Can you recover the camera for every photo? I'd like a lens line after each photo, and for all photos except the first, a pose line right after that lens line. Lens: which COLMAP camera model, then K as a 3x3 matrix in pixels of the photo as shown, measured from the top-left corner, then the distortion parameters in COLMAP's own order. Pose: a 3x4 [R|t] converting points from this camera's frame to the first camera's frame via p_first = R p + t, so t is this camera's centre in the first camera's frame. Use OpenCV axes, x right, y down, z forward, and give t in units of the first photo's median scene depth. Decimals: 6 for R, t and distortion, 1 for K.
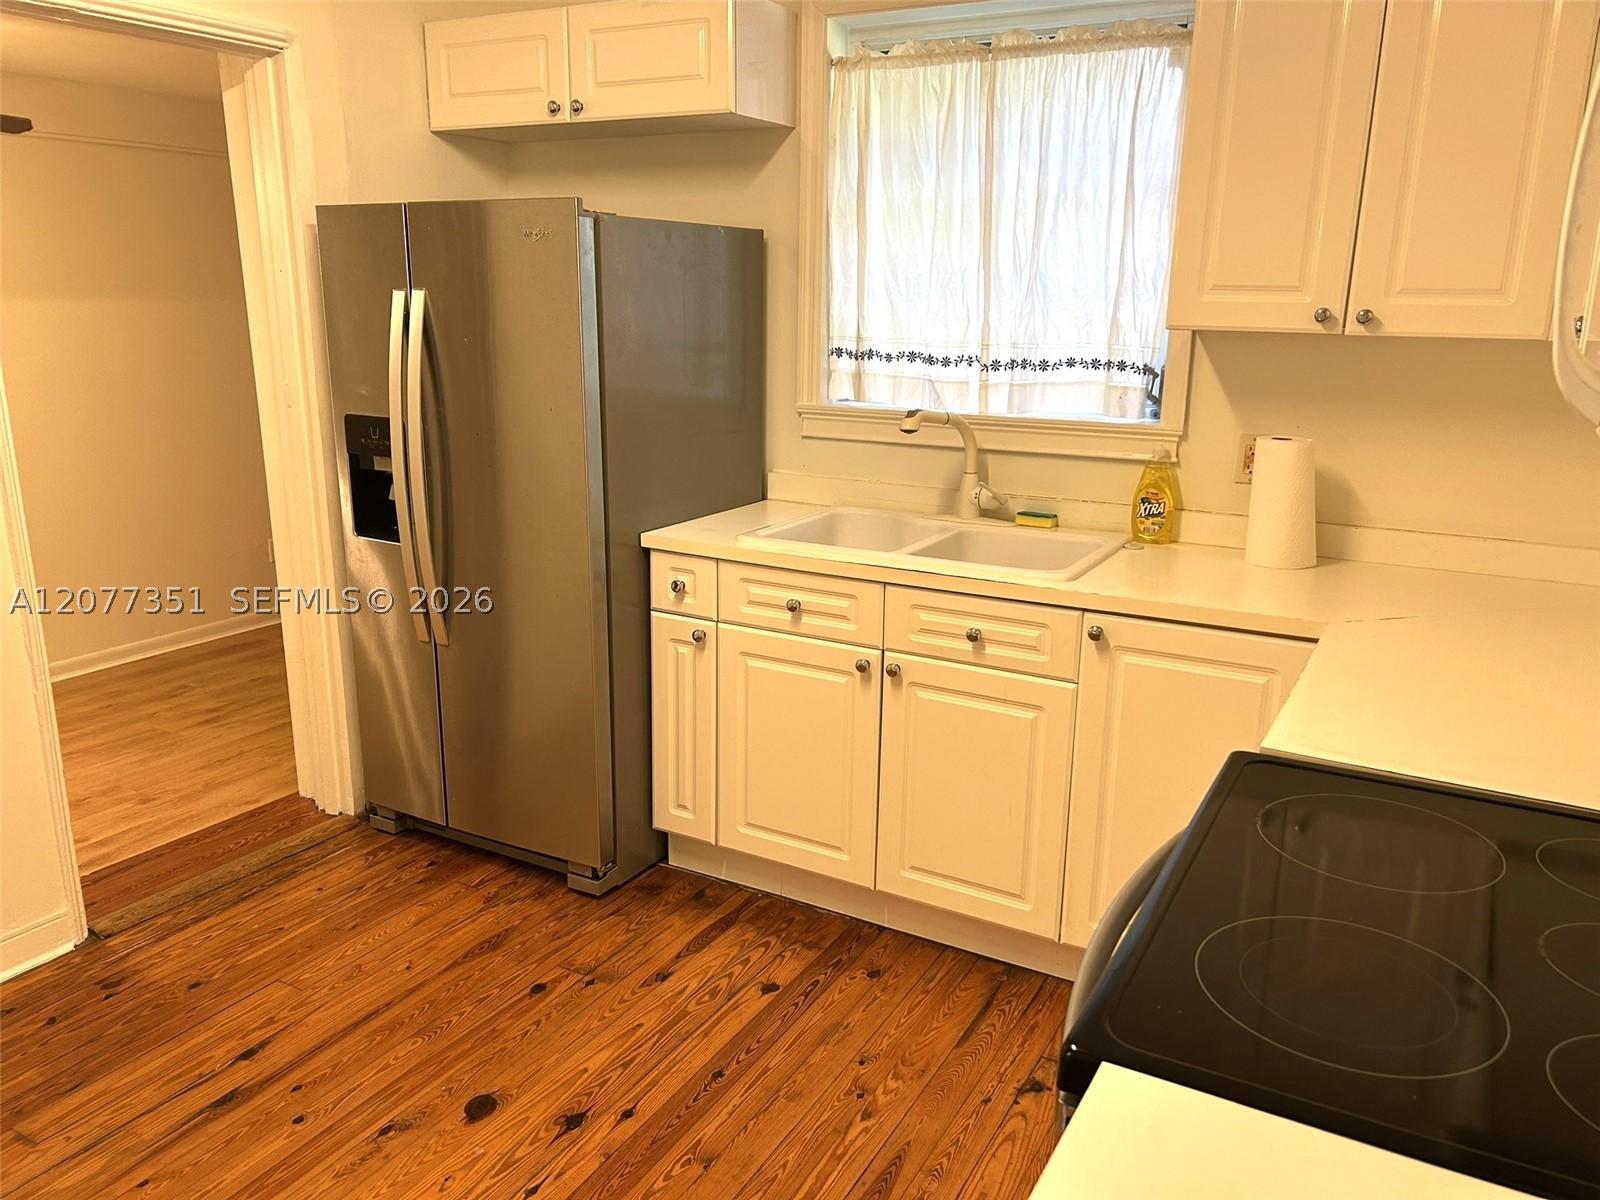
lens RADIAL K [[1178.0, 0, 802.0], [0, 1178.0, 608.8], [0, 0, 1]] dist [0.066552, -0.092086]
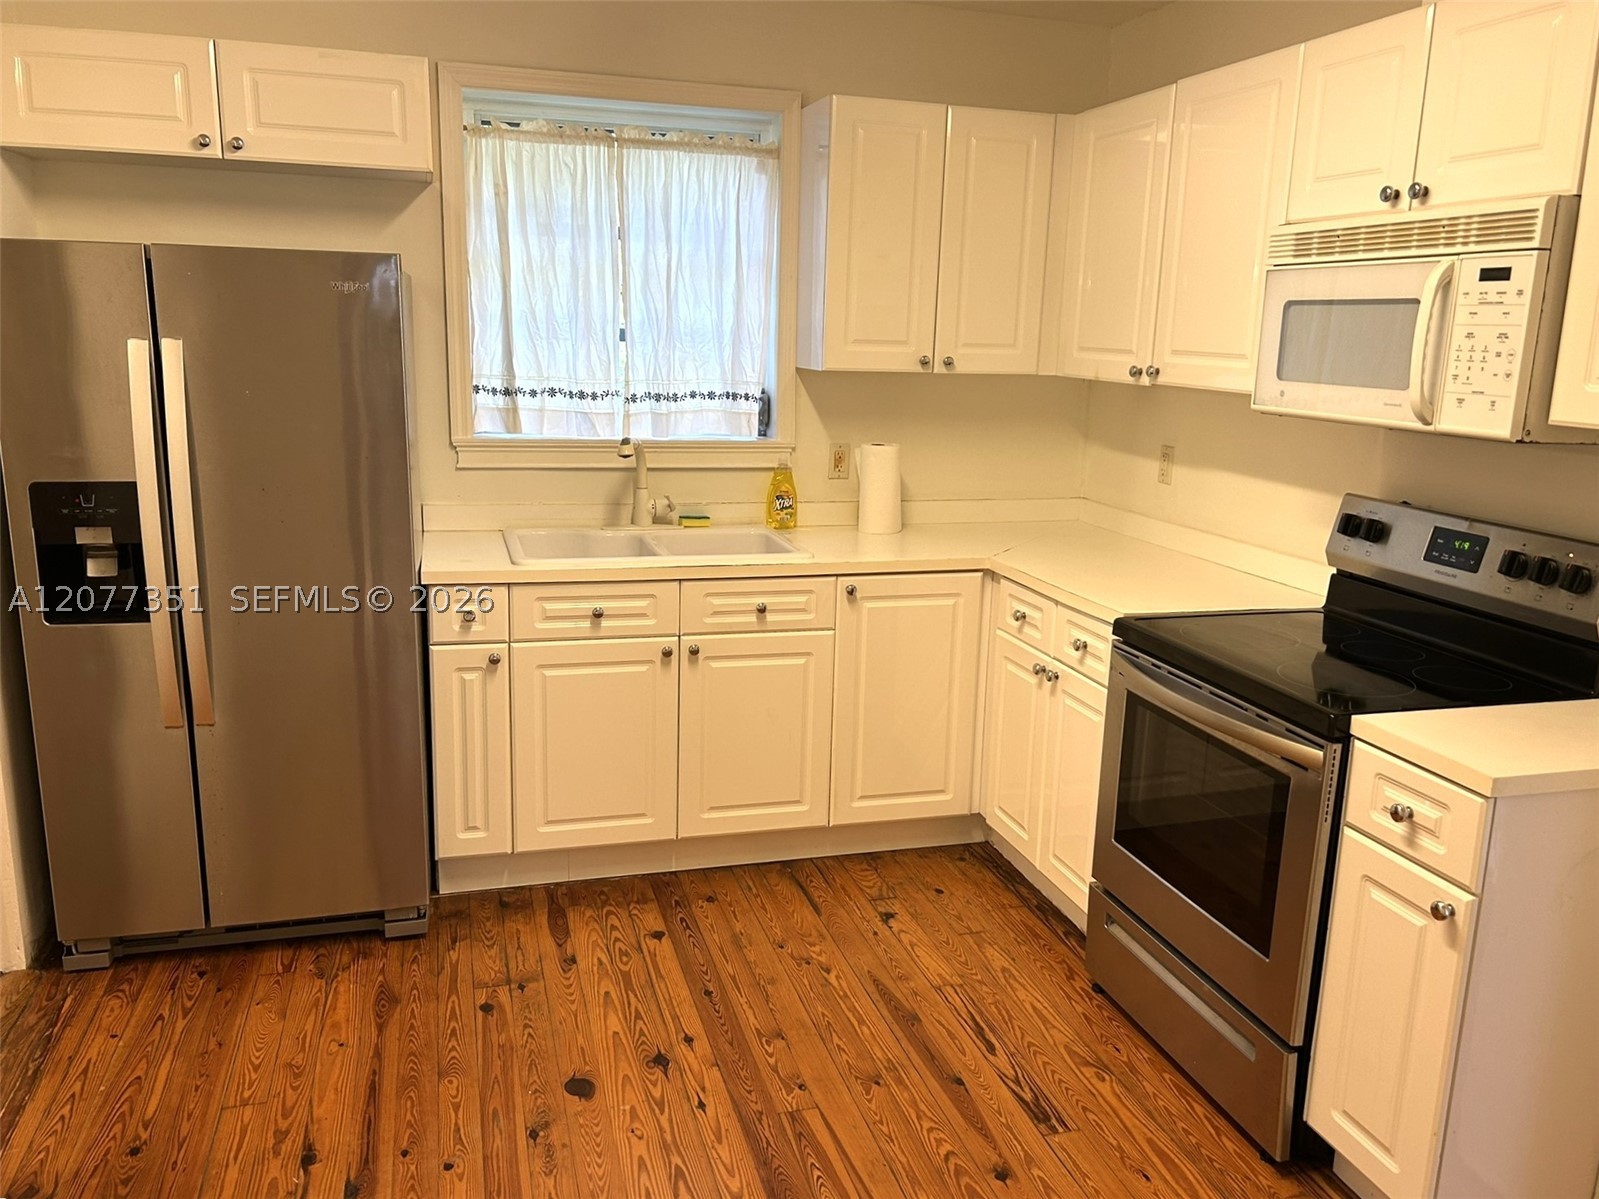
lens RADIAL K [[1206.2, 0, 796.4], [0, 1206.2, 613.2], [0, 0, 1]] dist [0.065548, -0.086864]
pose [[0.720366, -0.154789, 0.676102, -0.623324], [0.162541, 0.985310, 0.052399, -0.030688], [-0.674280, 0.072148, 0.734943, 0.003977]]
